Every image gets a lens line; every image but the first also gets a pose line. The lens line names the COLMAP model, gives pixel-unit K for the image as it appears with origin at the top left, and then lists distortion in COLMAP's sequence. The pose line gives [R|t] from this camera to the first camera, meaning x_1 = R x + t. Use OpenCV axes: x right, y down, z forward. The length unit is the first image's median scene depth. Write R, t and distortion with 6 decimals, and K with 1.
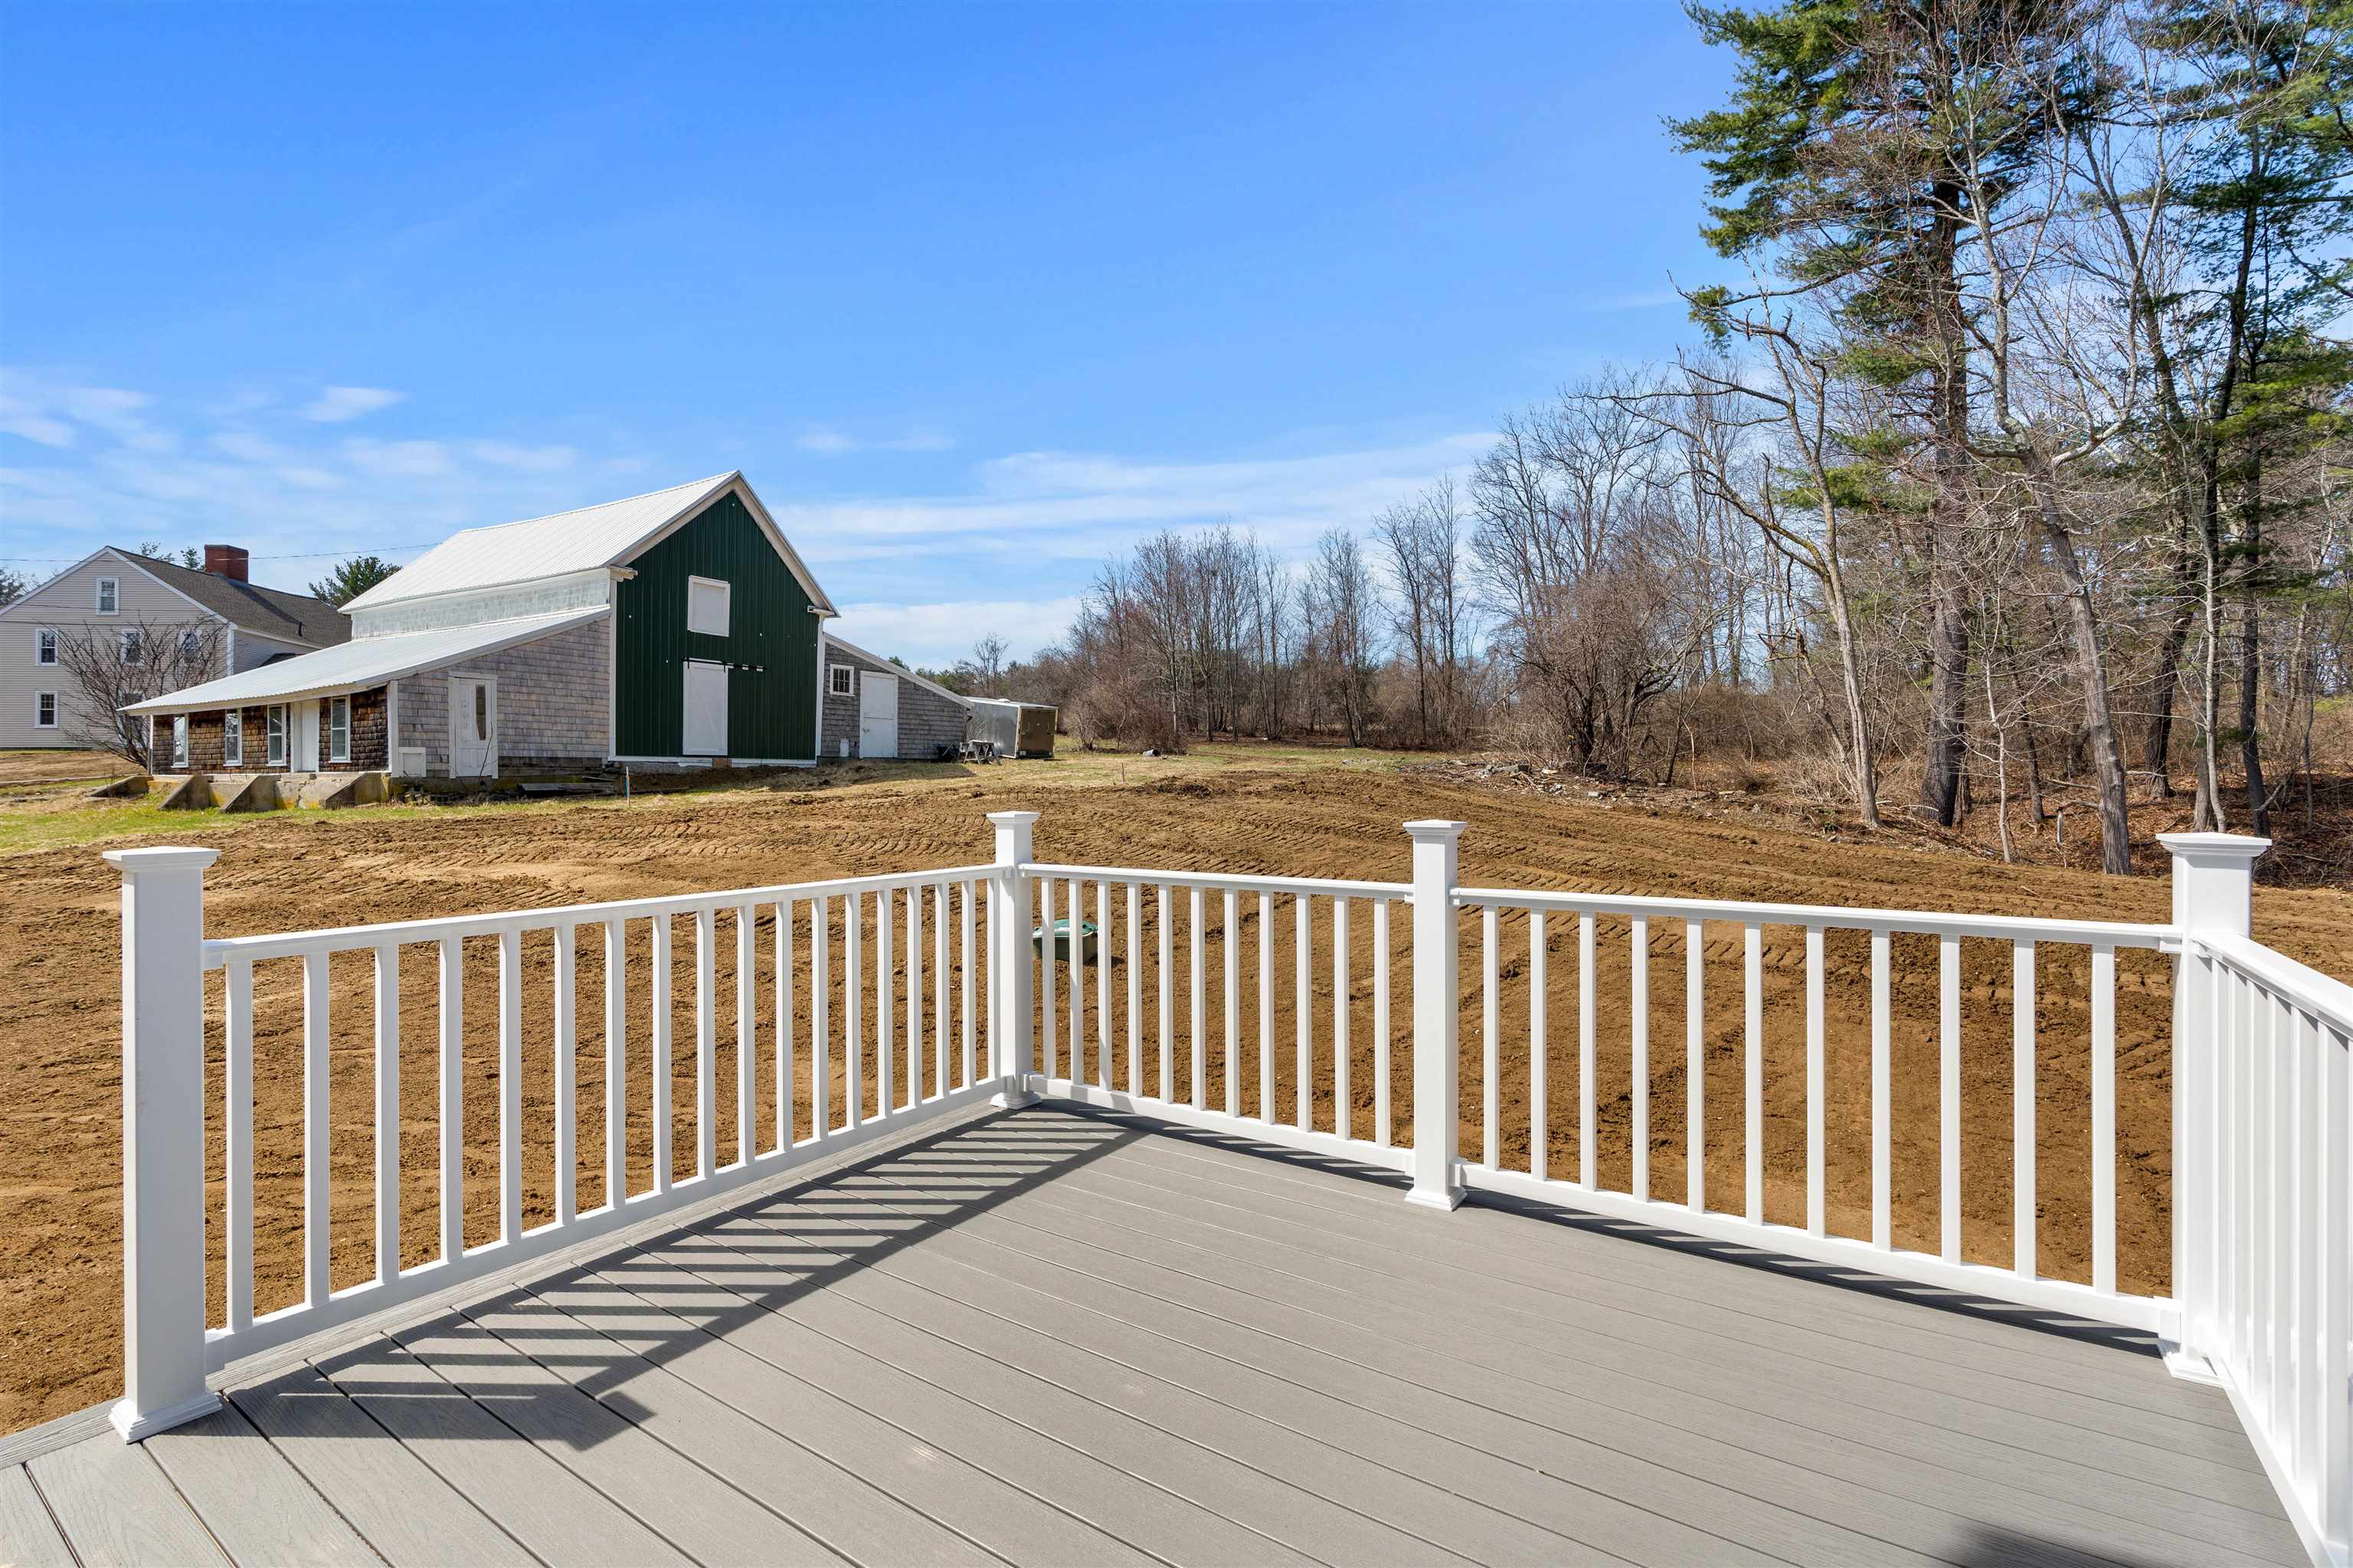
lens RADIAL K [[1073.0, 0, 1167.4], [0, 1073.0, 782.1], [0, 0, 1]] dist [-0.008325, 0.003267]
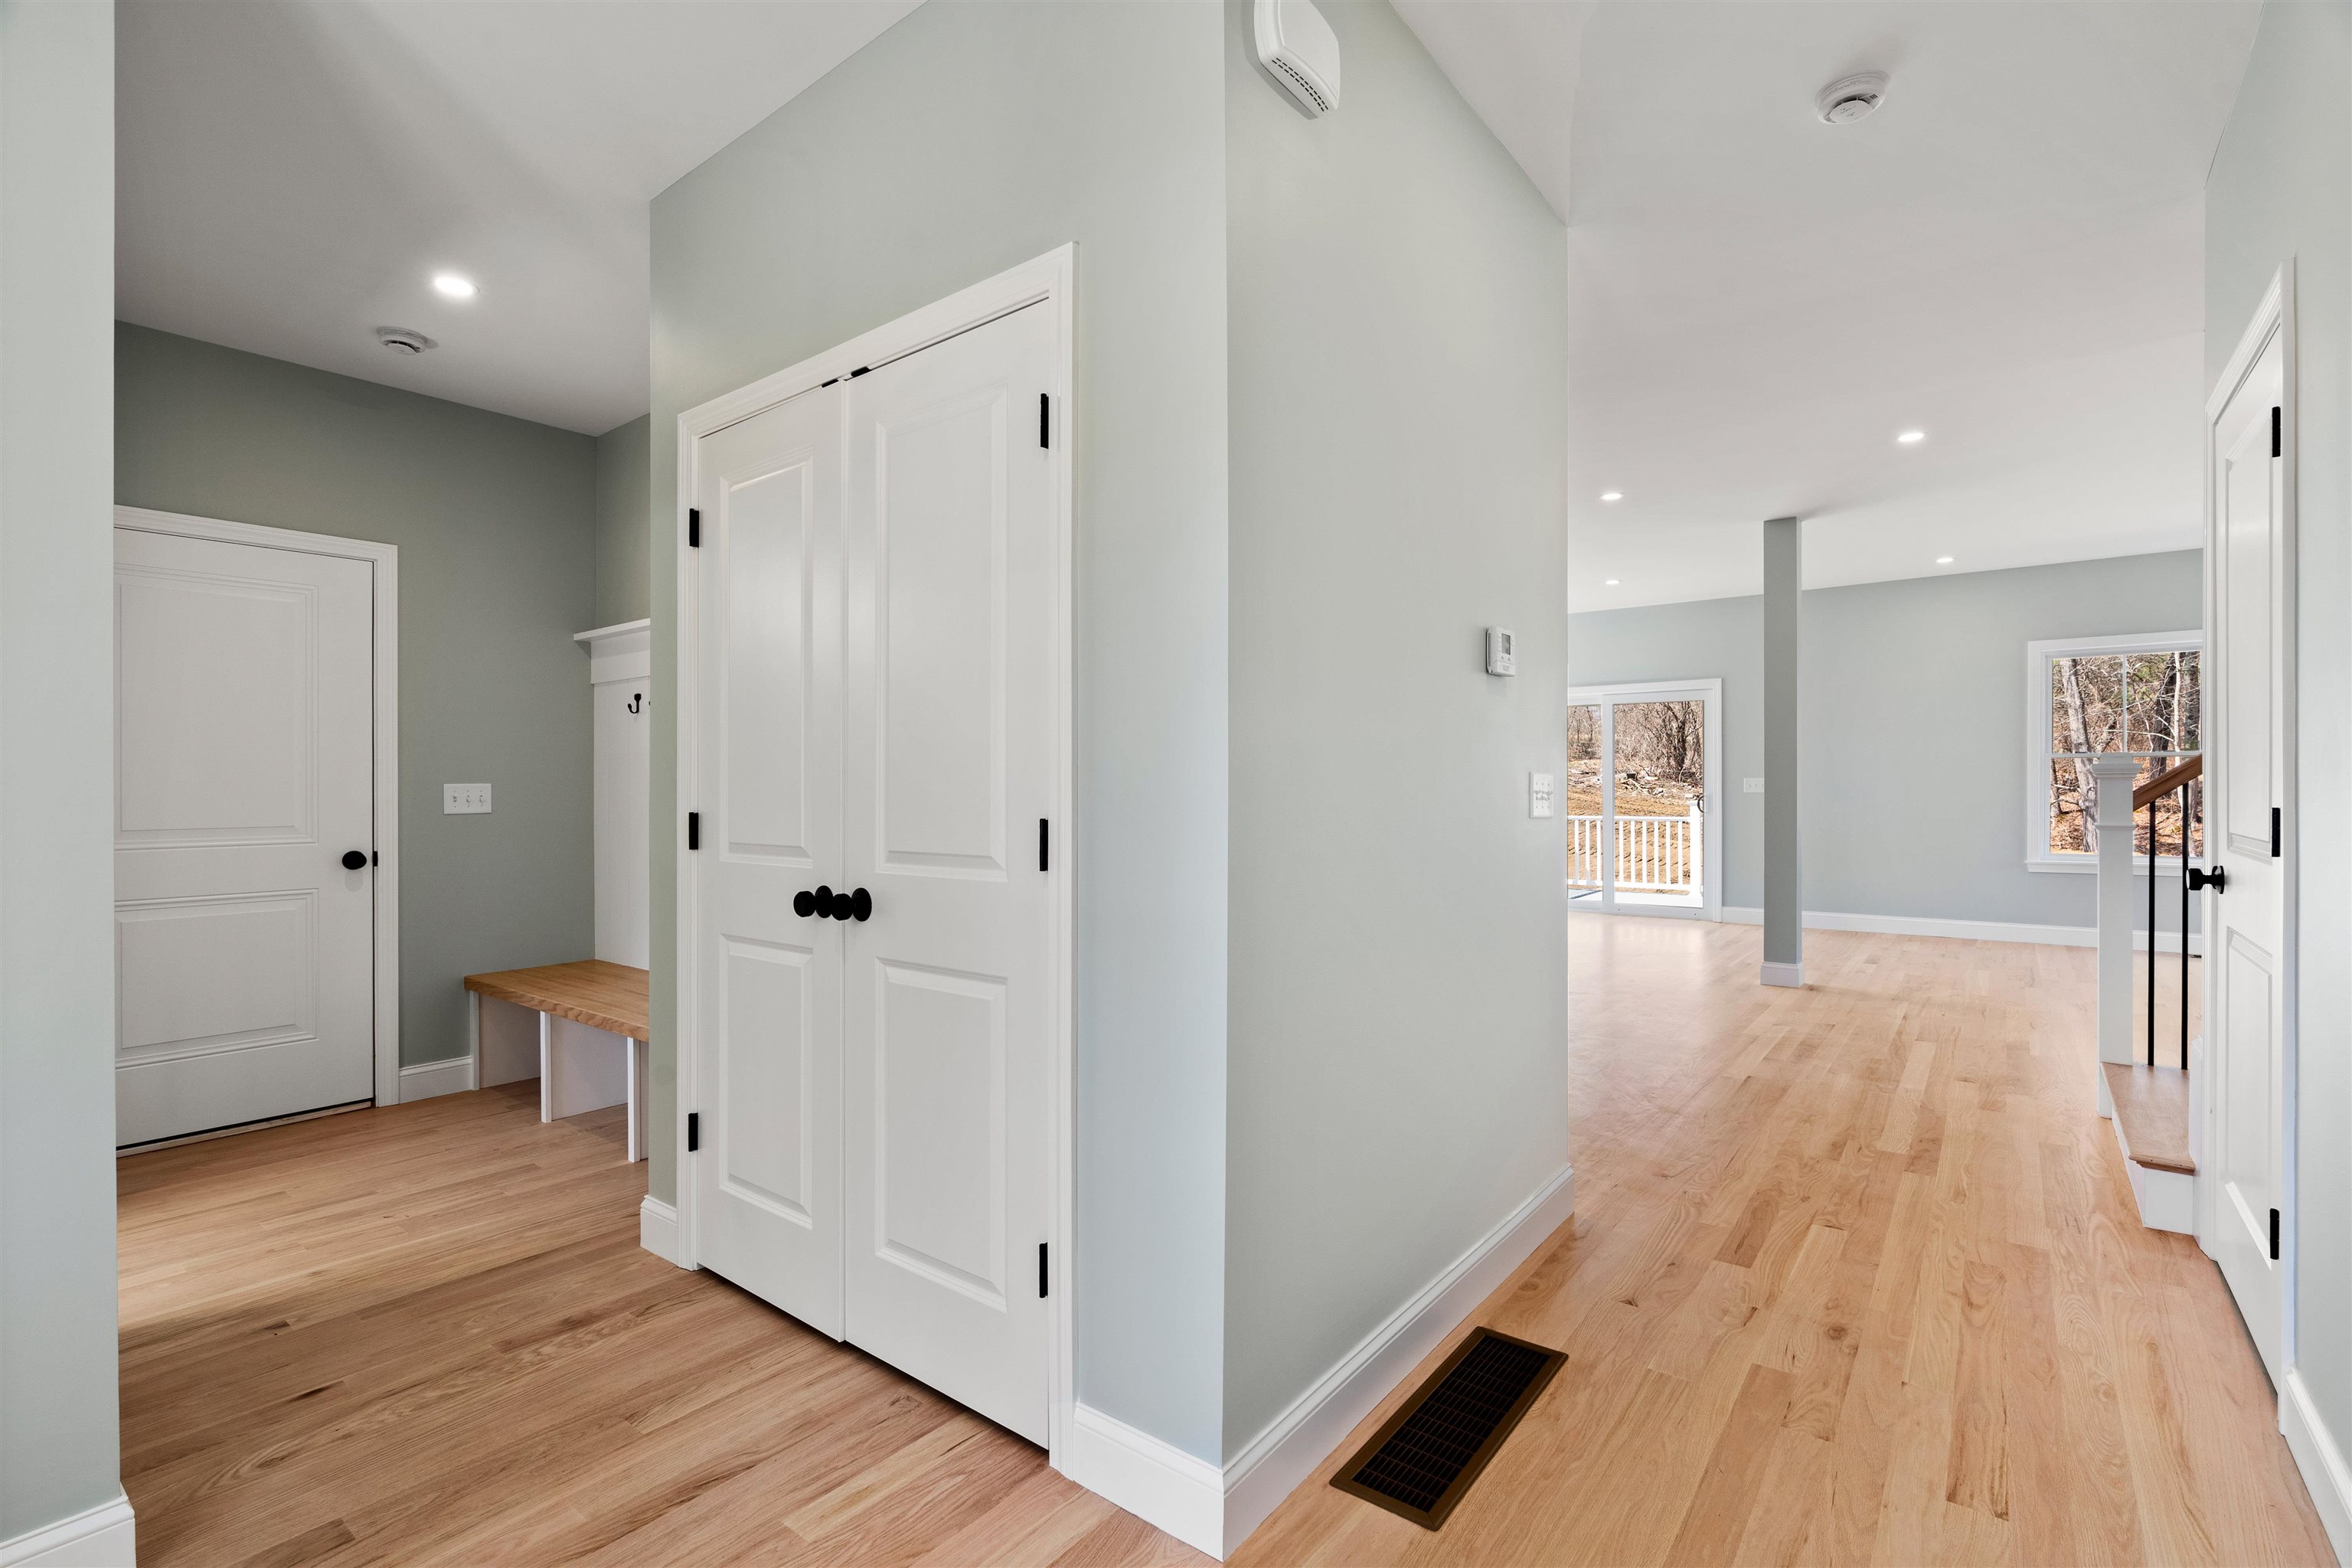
lens RADIAL K [[1072.5, 0, 1160.6], [0, 1072.5, 794.4], [0, 0, 1]] dist [-0.008325, 0.003267]
pose [[0.998119, -0.007282, -0.060879, -0.154967], [0.007720, 0.999946, 0.006963, -0.004151], [0.060825, -0.007420, 0.998121, -0.321758]]
